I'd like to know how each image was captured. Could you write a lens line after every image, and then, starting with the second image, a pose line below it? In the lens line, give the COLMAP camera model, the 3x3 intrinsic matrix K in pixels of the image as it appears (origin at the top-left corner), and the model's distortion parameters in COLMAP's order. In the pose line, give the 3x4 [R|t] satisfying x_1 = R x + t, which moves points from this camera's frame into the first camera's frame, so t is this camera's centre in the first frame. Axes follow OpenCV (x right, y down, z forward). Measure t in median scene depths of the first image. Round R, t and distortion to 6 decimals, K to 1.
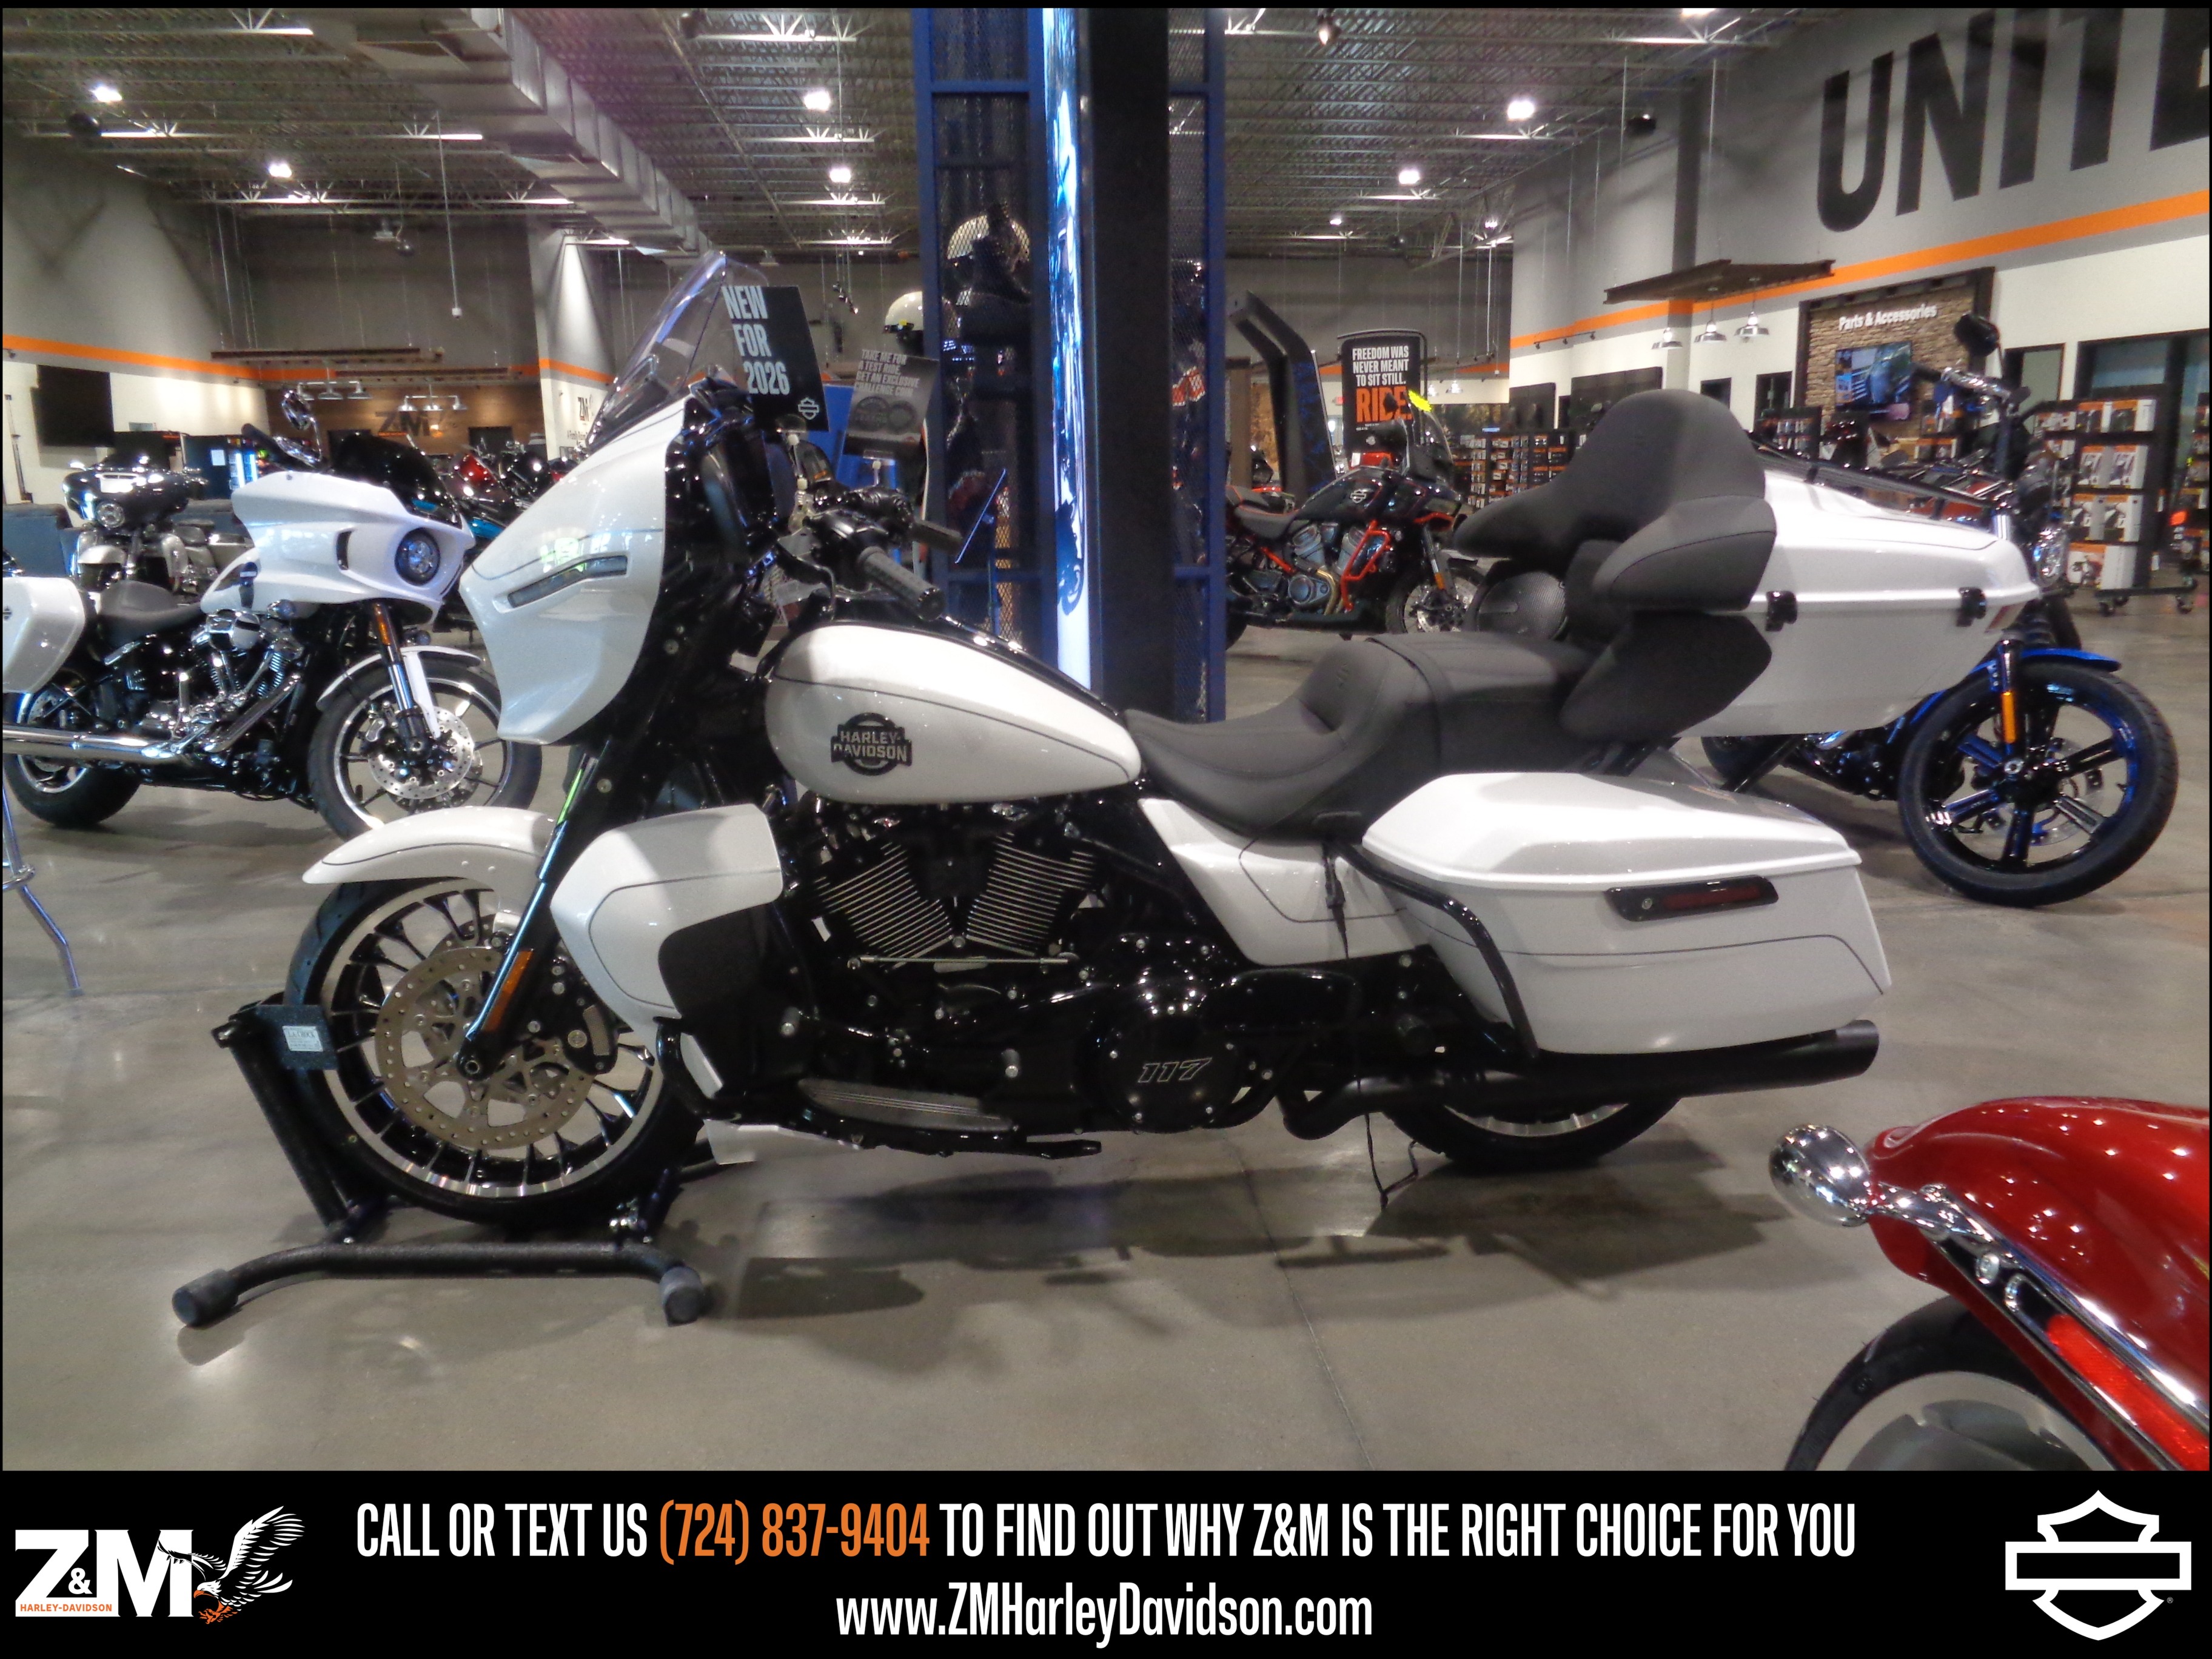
lens RADIAL K [[1647.9, 0, 1114.4], [0, 1647.9, 826.4], [0, 0, 1]] dist [-0.009828, -0.000080]
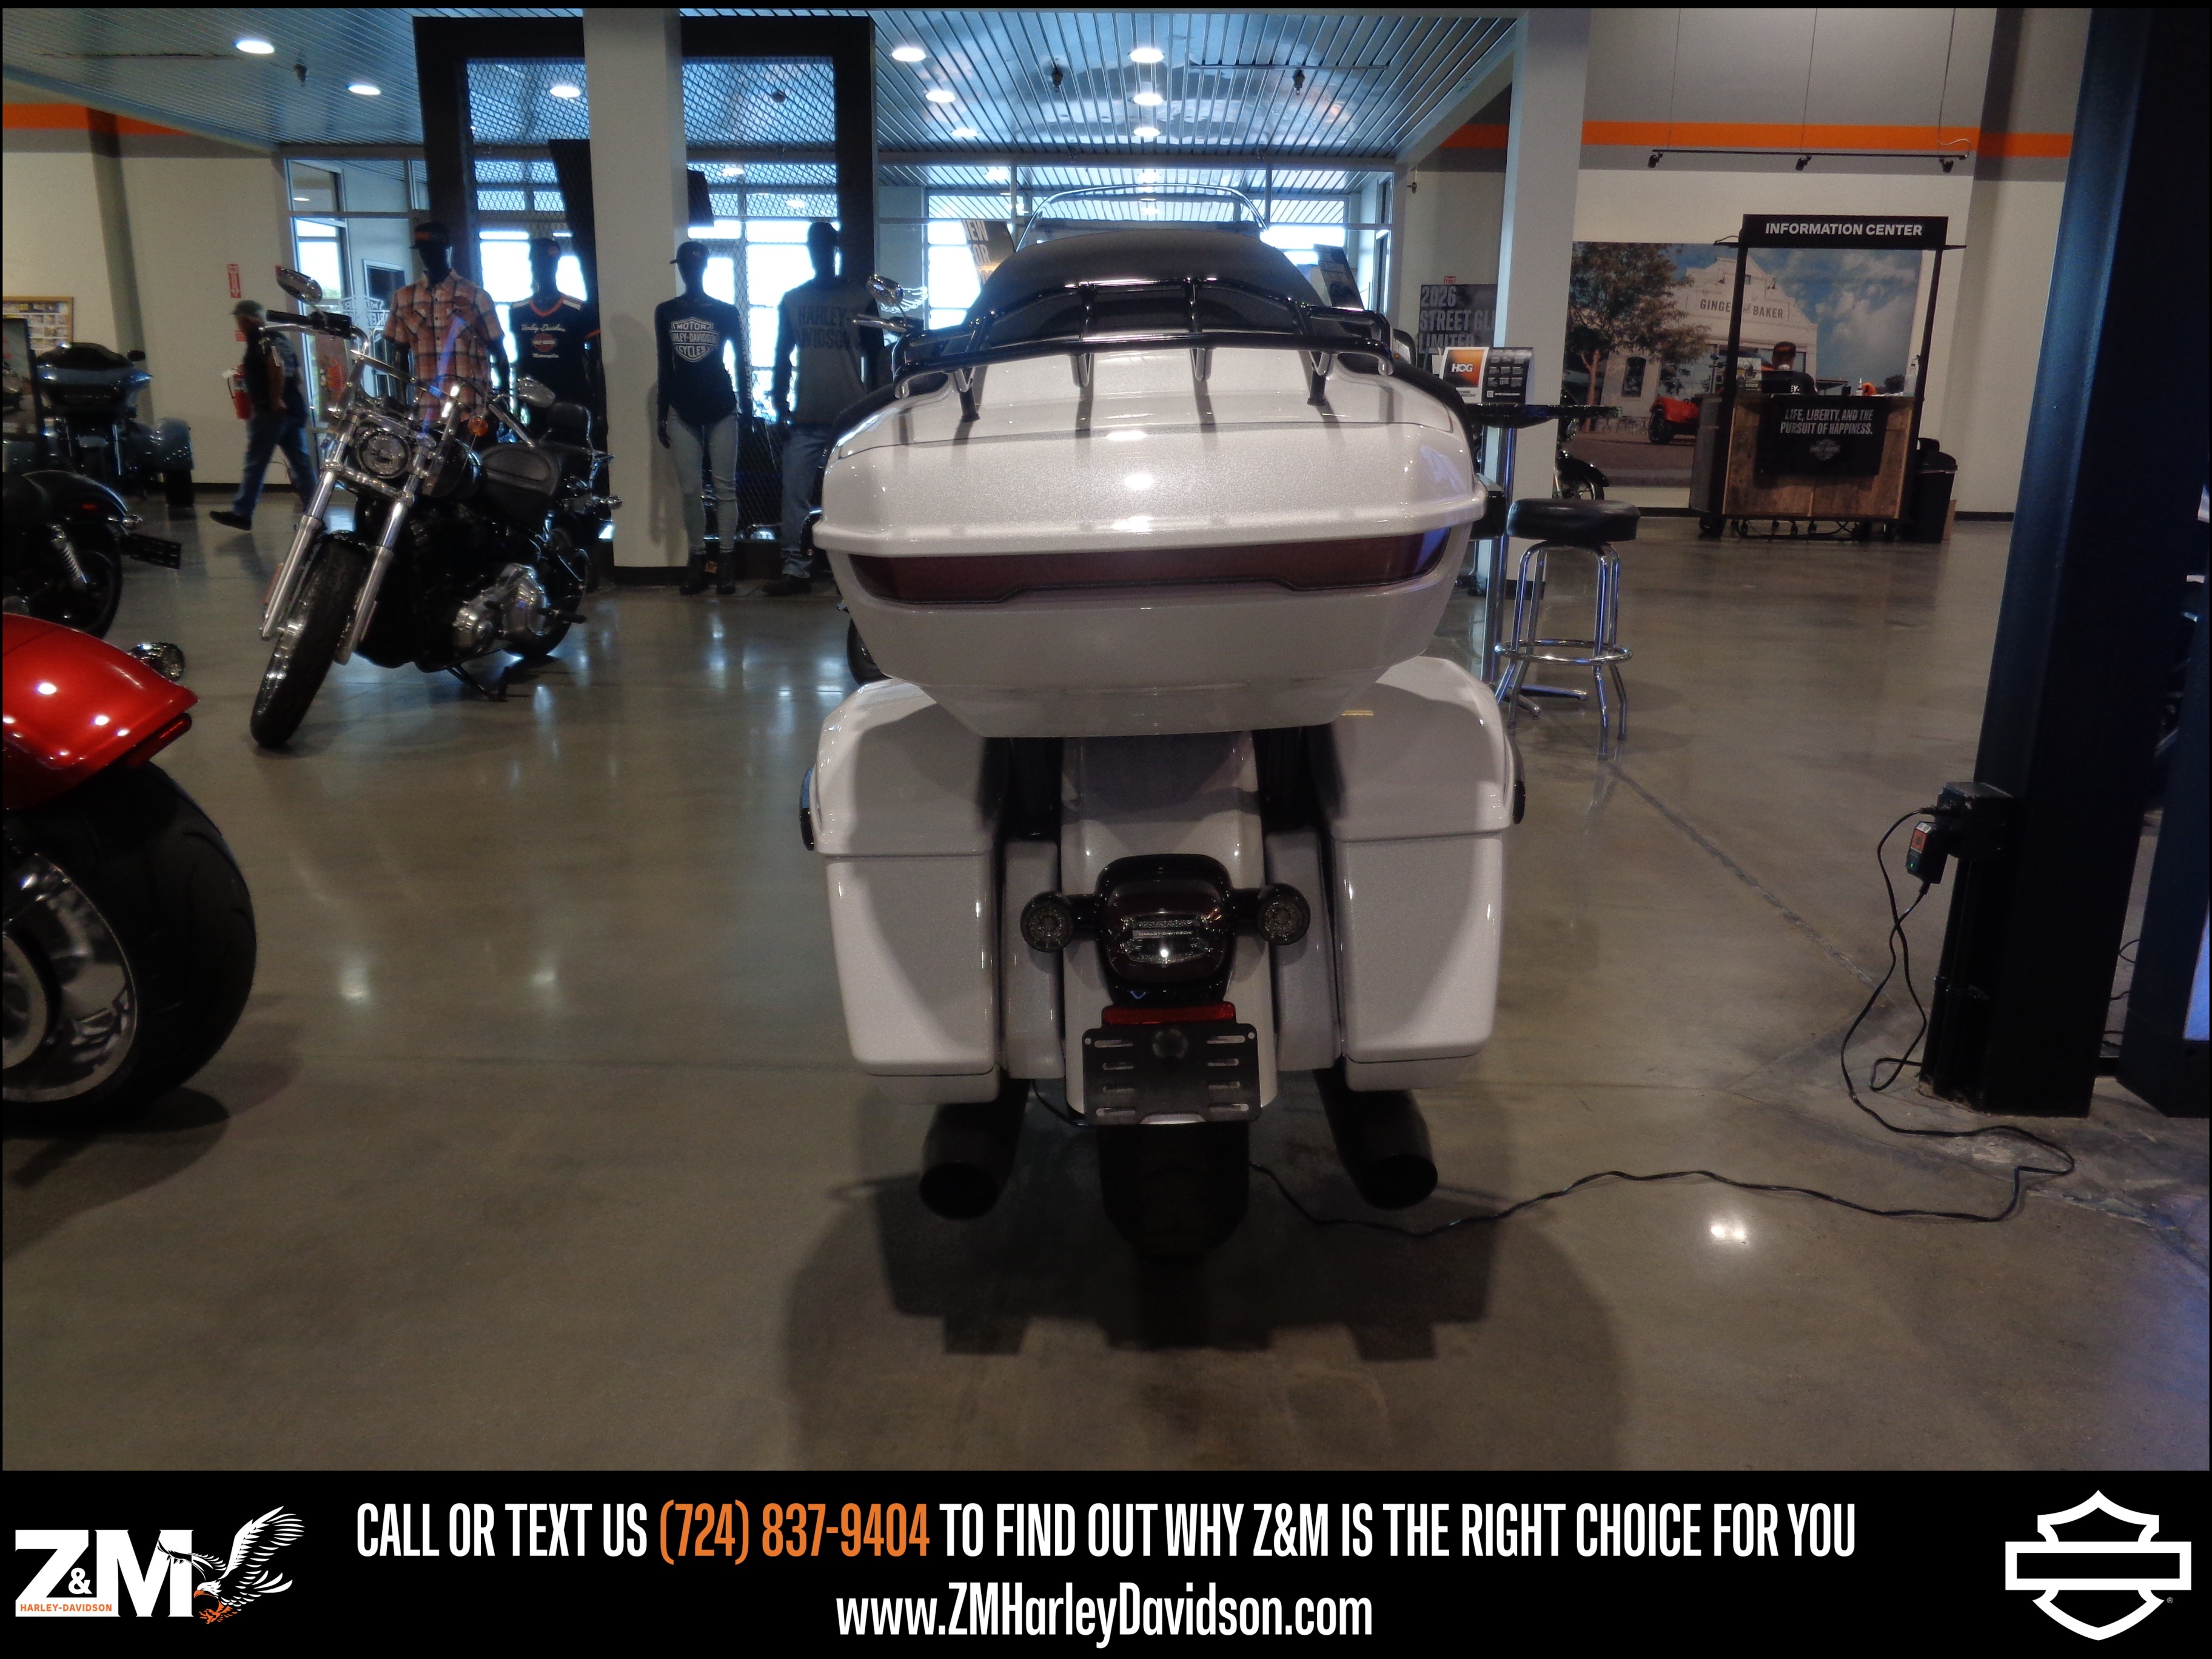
lens RADIAL K [[1647.9, 0, 1114.4], [0, 1647.9, 826.4], [0, 0, 1]] dist [-0.009828, -0.000080]
pose [[-0.117877, 0.272762, -0.954833, 1.132428], [-0.233640, 0.926926, 0.293634, -0.231178], [0.965151, 0.257700, -0.045535, 1.137771]]
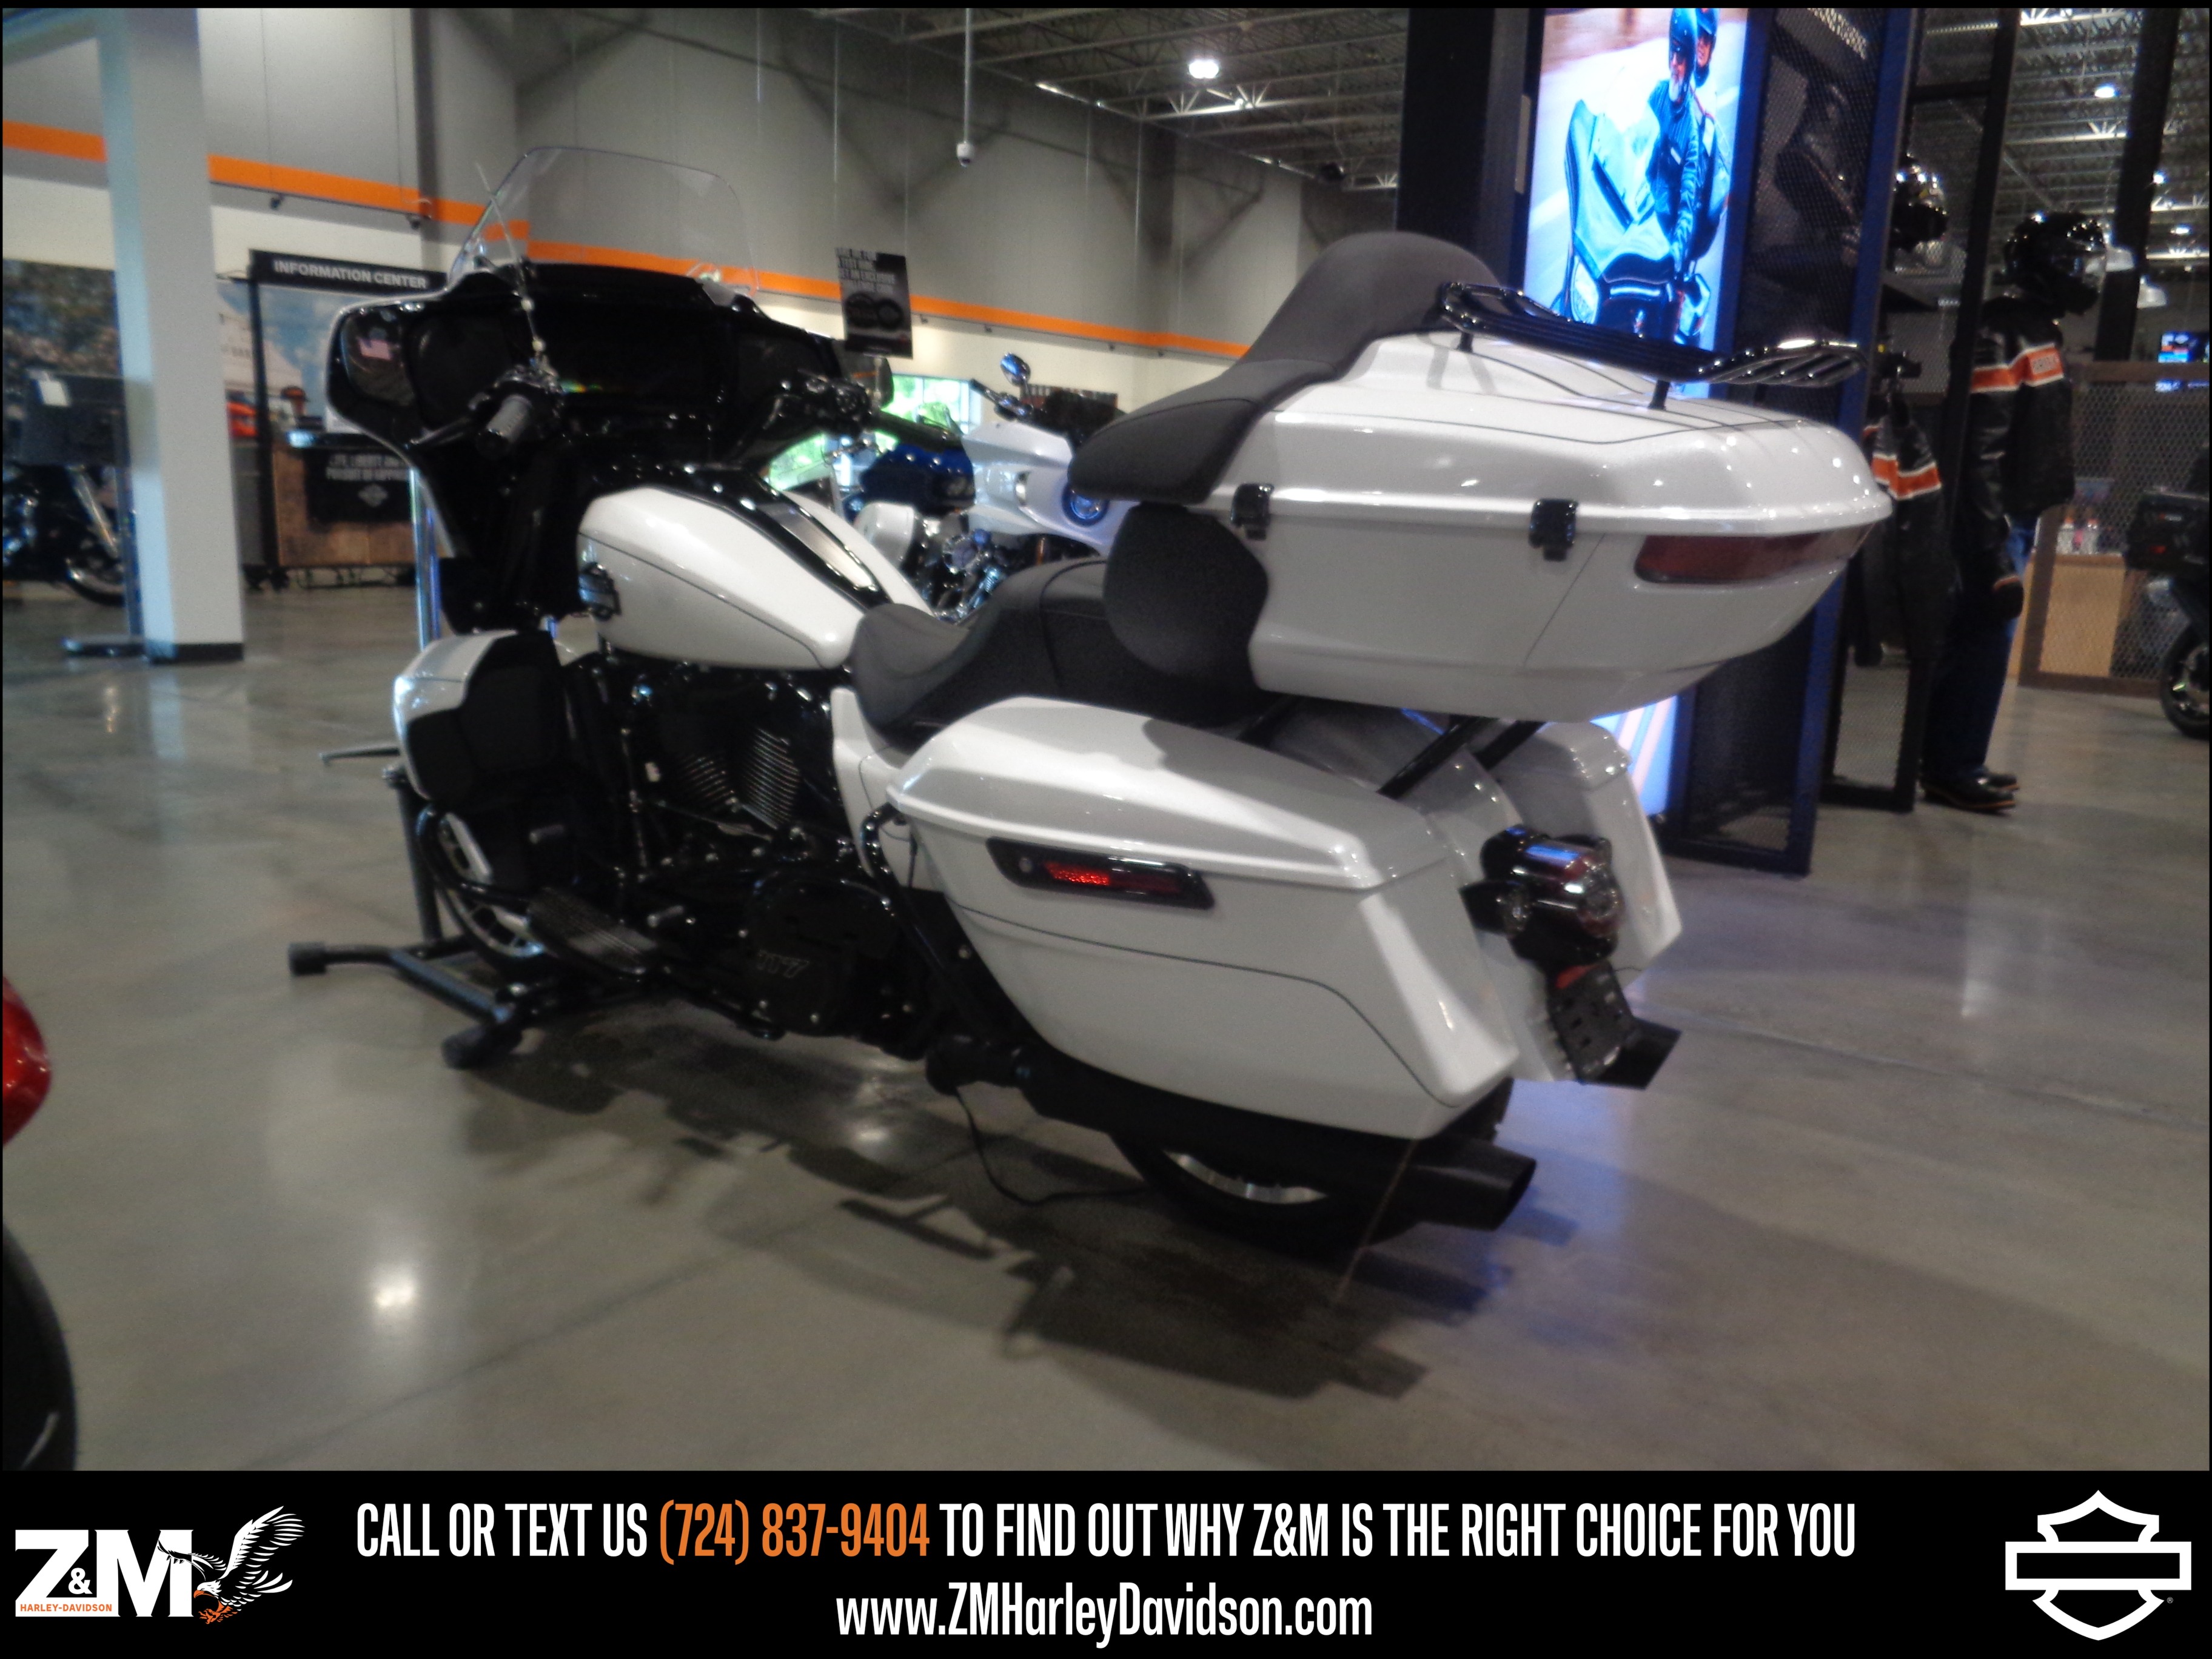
lens RADIAL K [[1647.9, 0, 1114.4], [0, 1647.9, 826.4], [0, 0, 1]] dist [-0.009828, -0.000080]
pose [[0.737469, 0.179951, -0.650966, 0.809035], [-0.193256, 0.979774, 0.051910, -0.019010], [0.647141, 0.087521, 0.757330, 0.396808]]
